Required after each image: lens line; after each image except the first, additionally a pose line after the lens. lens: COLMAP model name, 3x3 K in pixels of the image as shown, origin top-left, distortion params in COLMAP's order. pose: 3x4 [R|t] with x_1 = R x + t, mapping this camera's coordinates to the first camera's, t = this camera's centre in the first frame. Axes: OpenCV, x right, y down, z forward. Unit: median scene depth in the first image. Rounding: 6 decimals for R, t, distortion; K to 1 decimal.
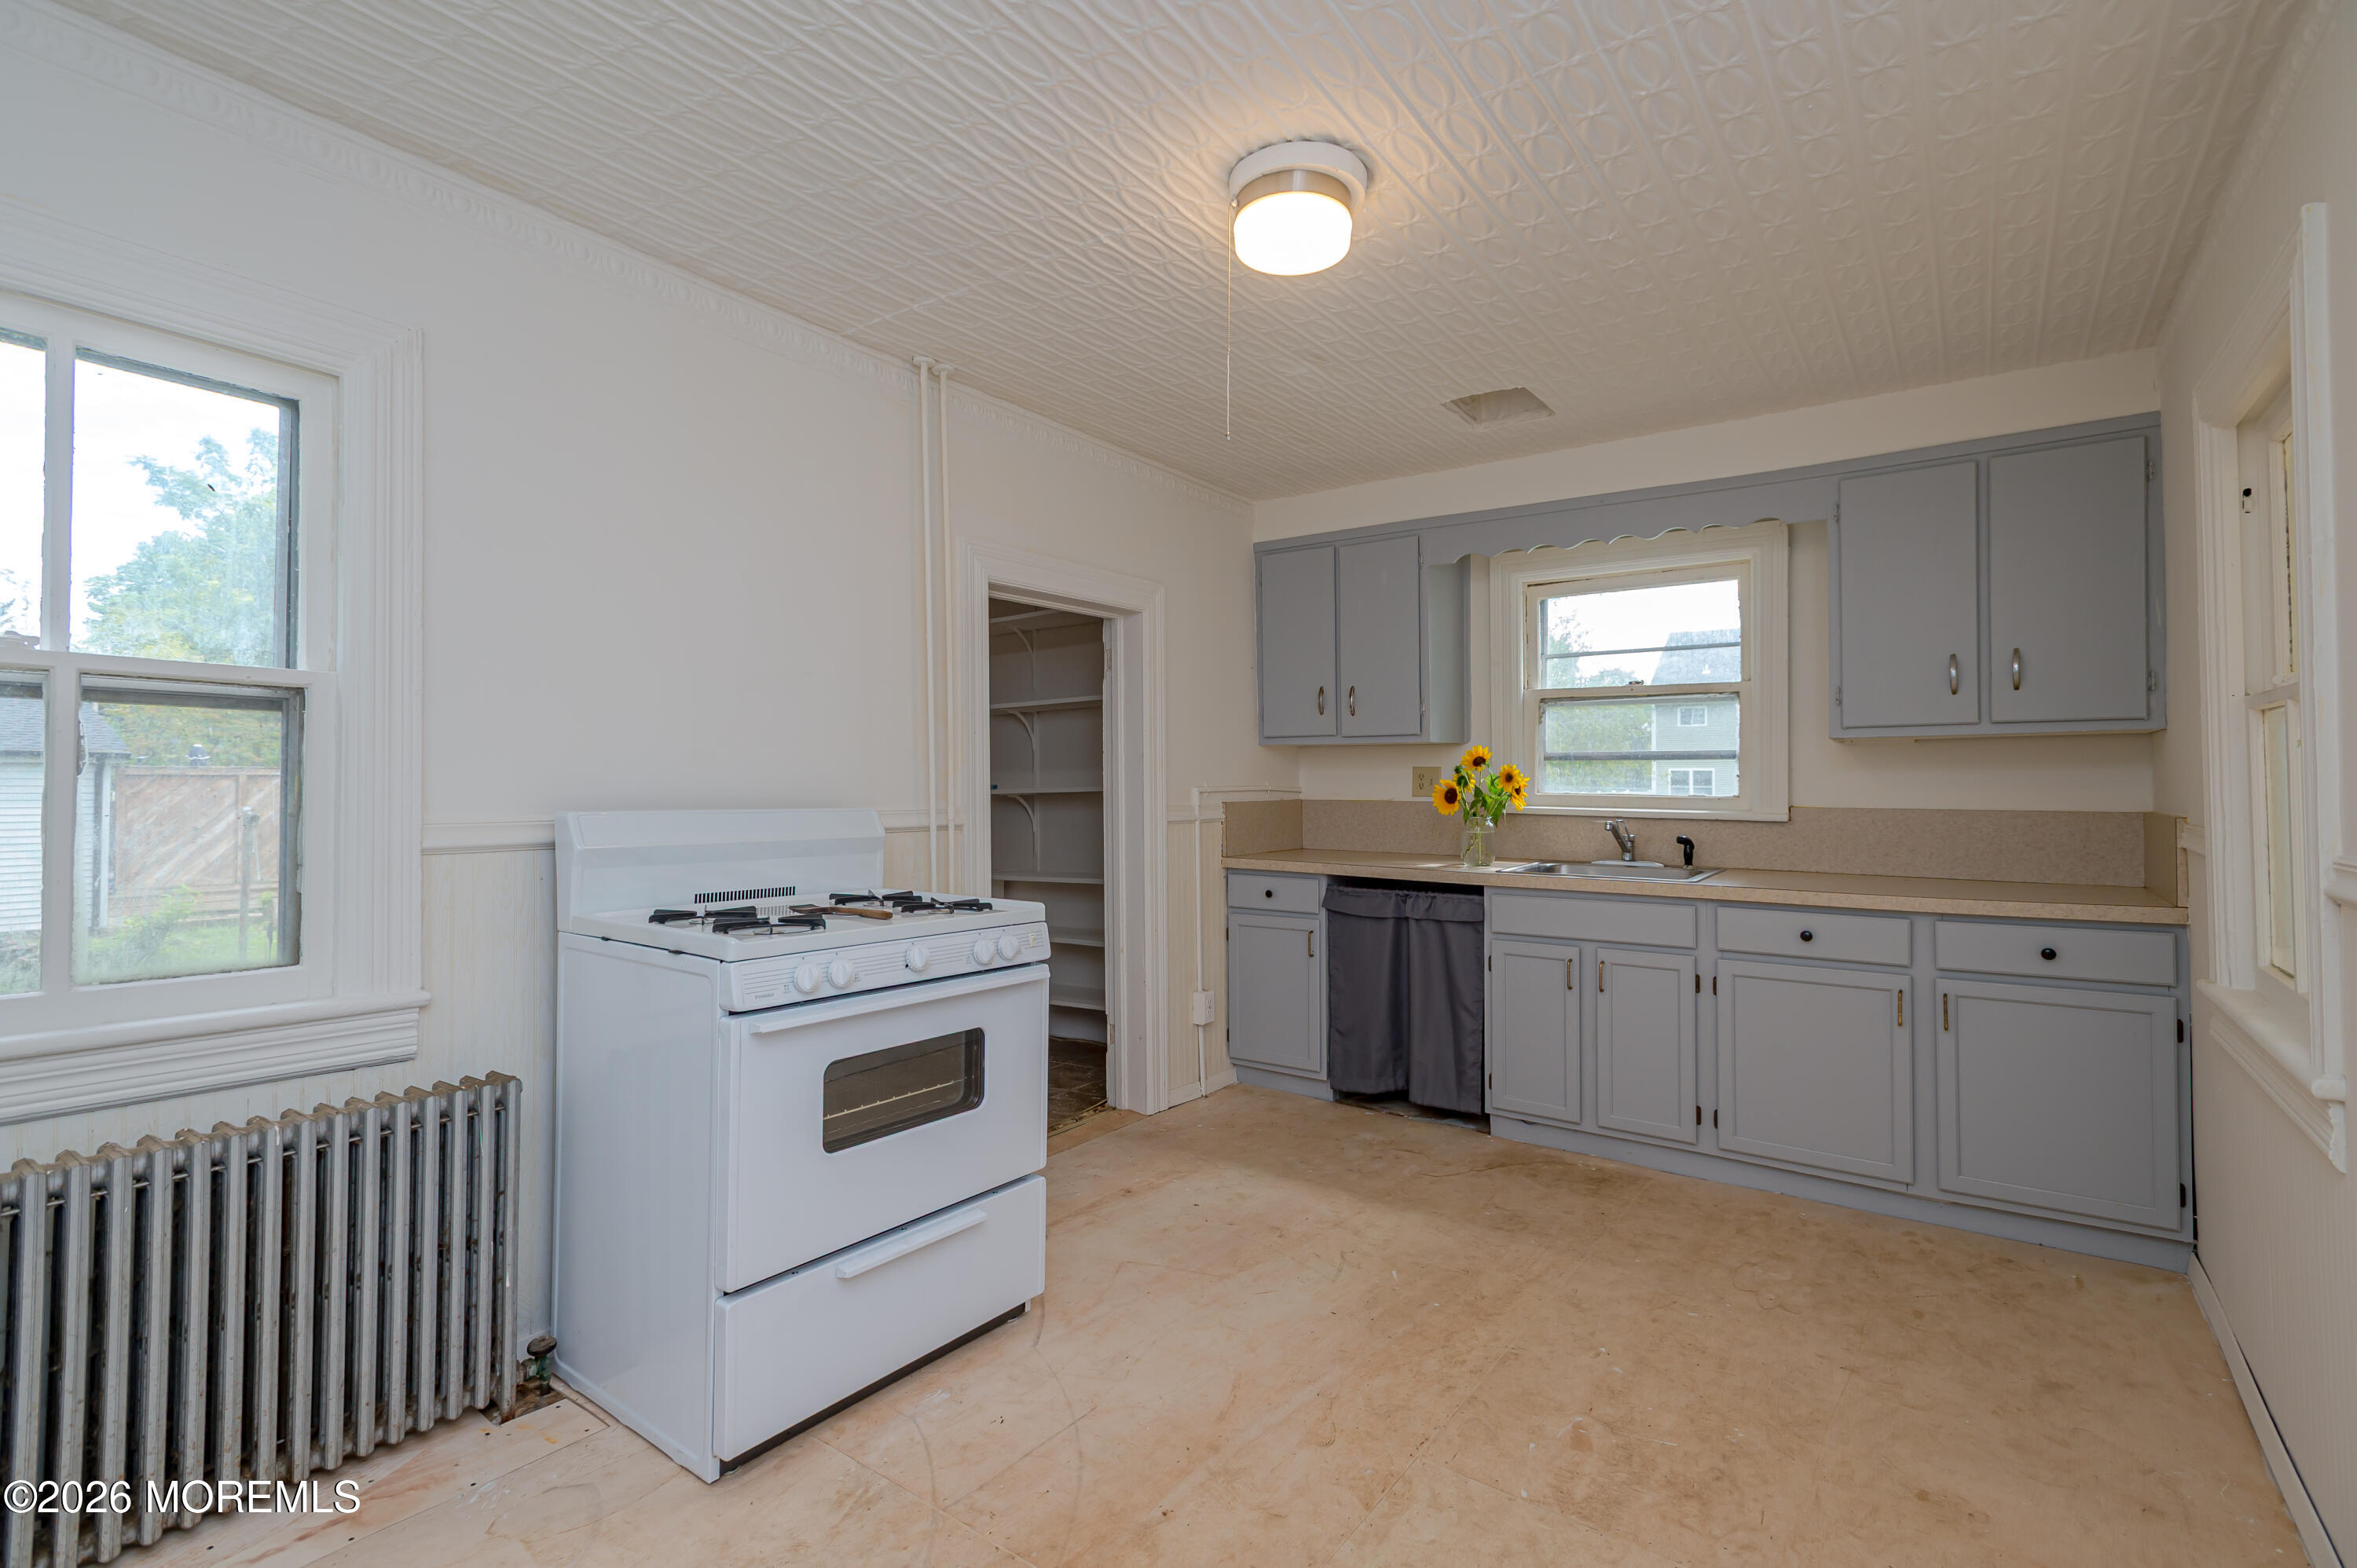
lens RADIAL K [[1101.4, 0, 1174.9], [0, 1101.4, 779.6], [0, 0, 1]] dist [0.010638, -0.000655]
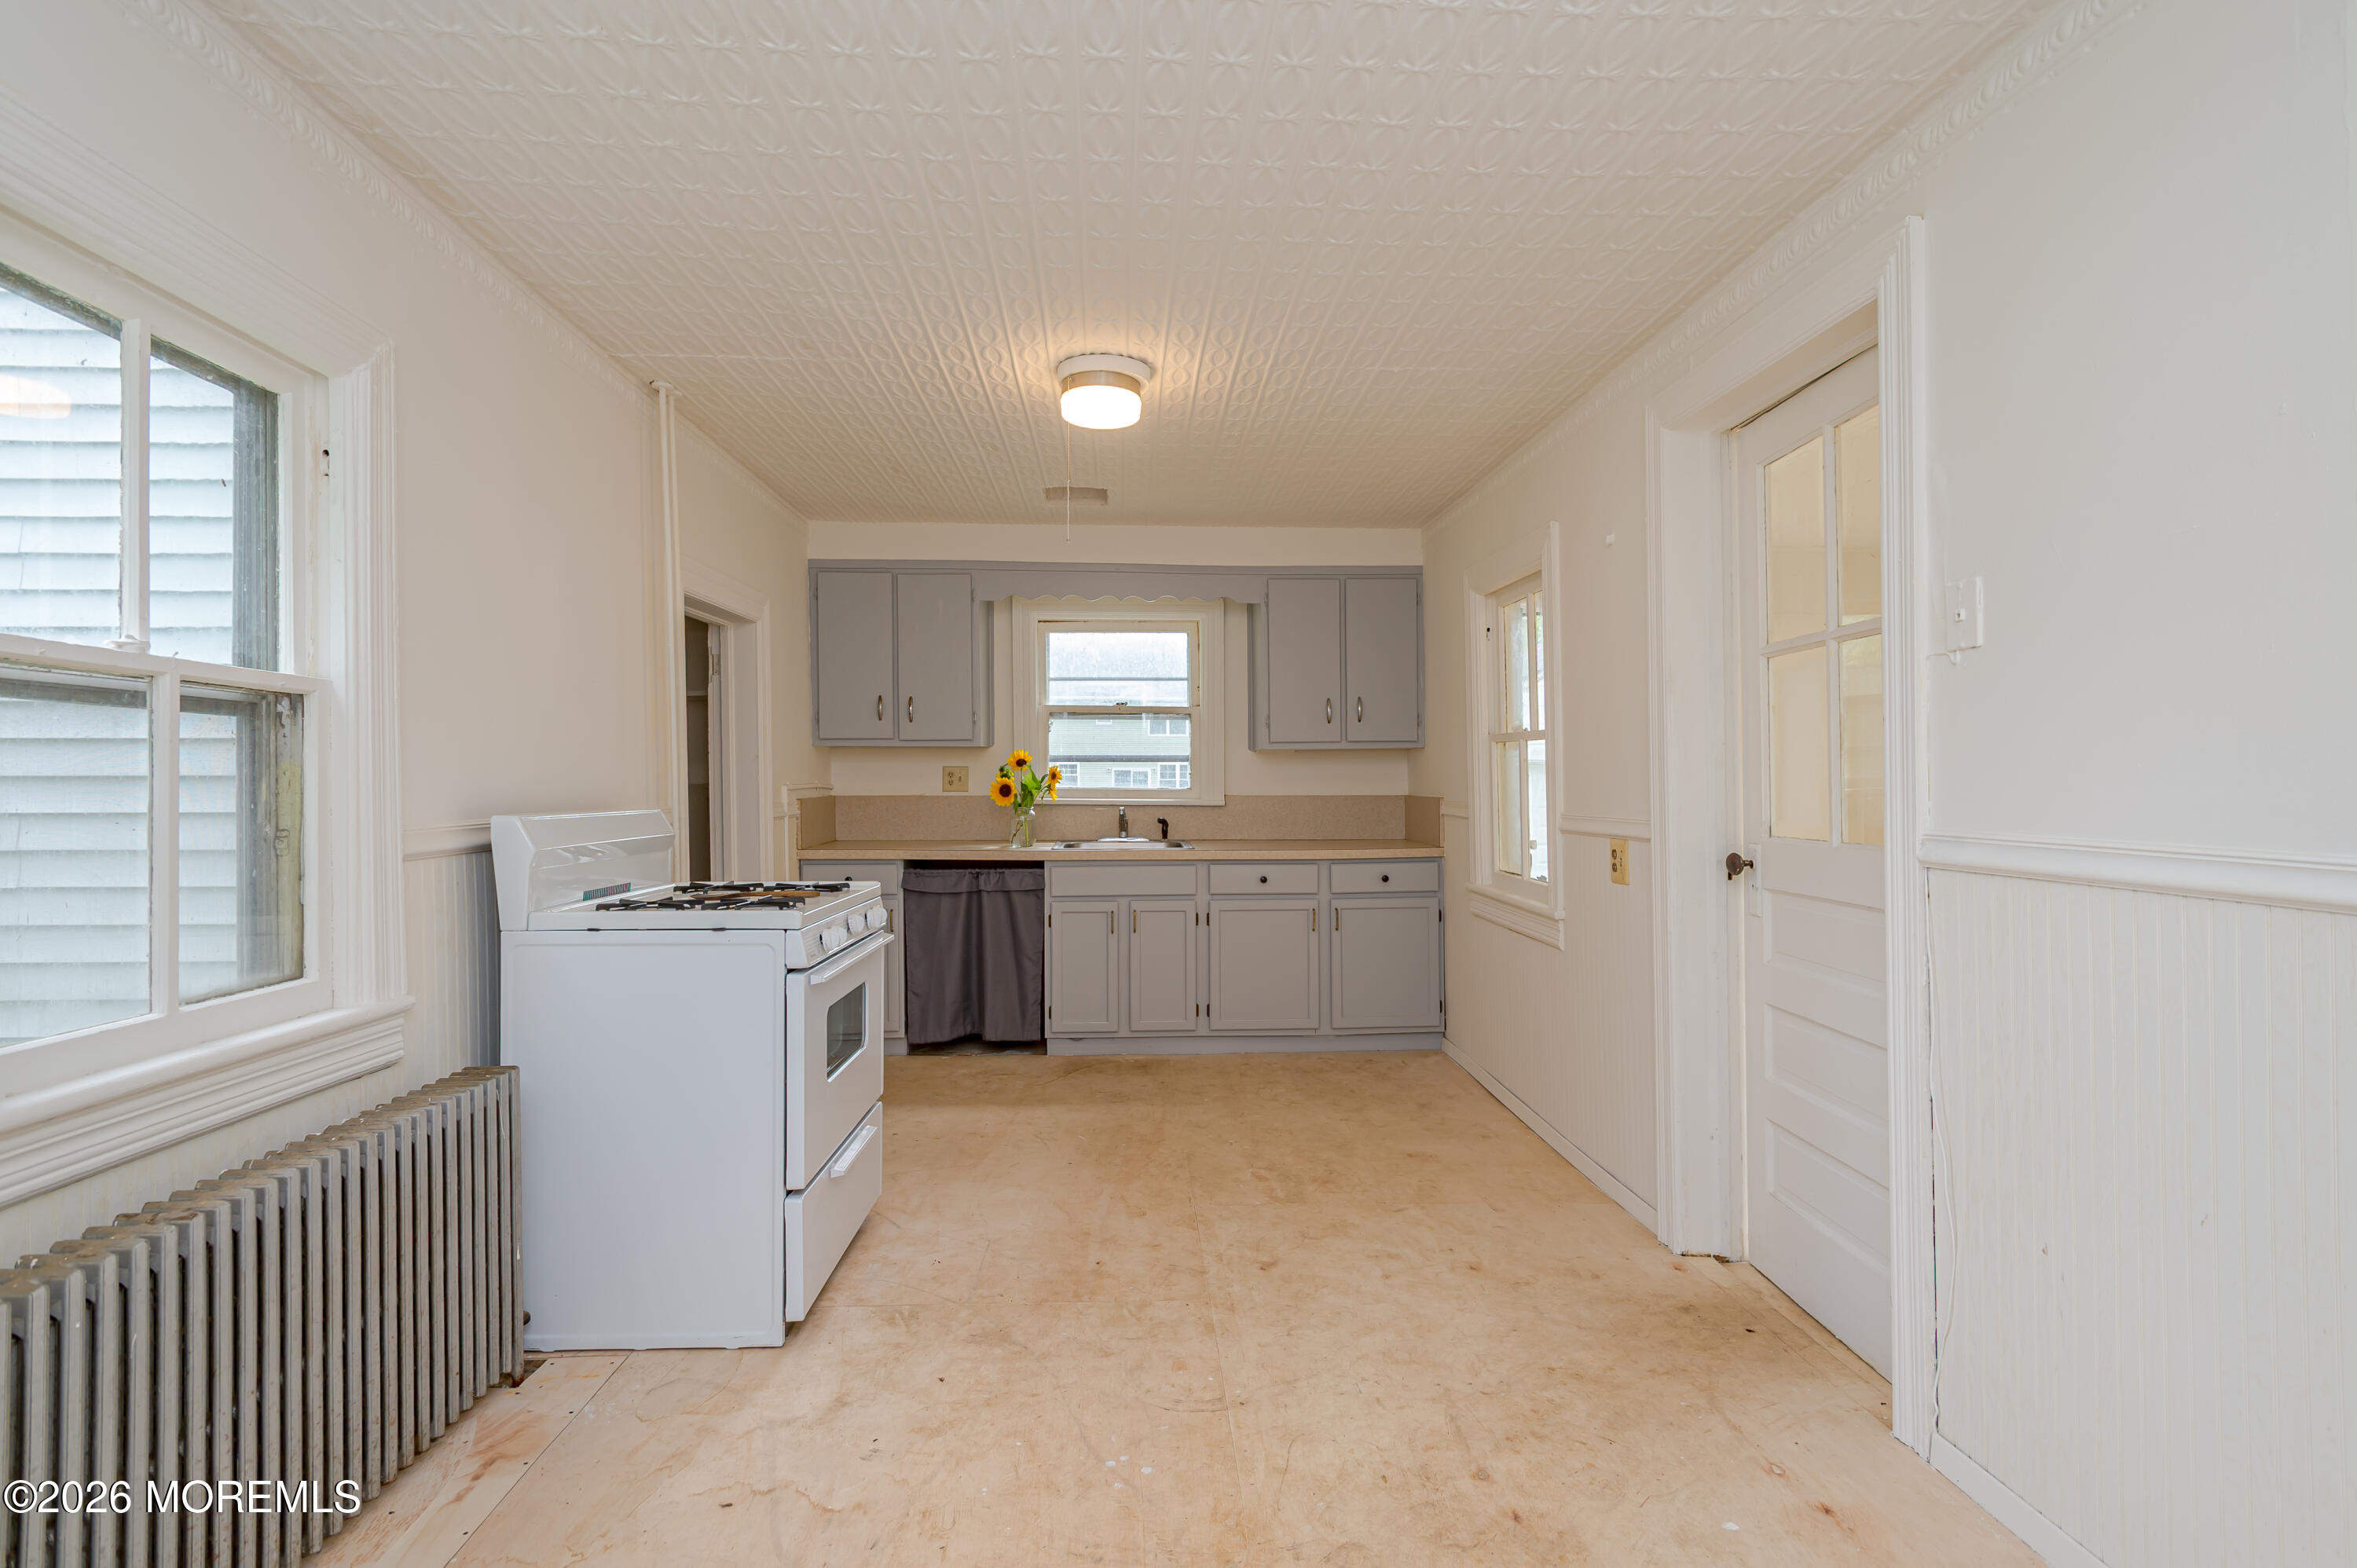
lens RADIAL K [[1200.9, 0, 1178.7], [0, 1200.9, 781.2], [0, 0, 1]] dist [0.002402, 0.000843]
pose [[0.772352, -0.007762, 0.635148, -0.508878], [0.002070, 0.999951, 0.009703, -0.009212], [-0.635192, -0.006179, 0.772330, -0.182174]]
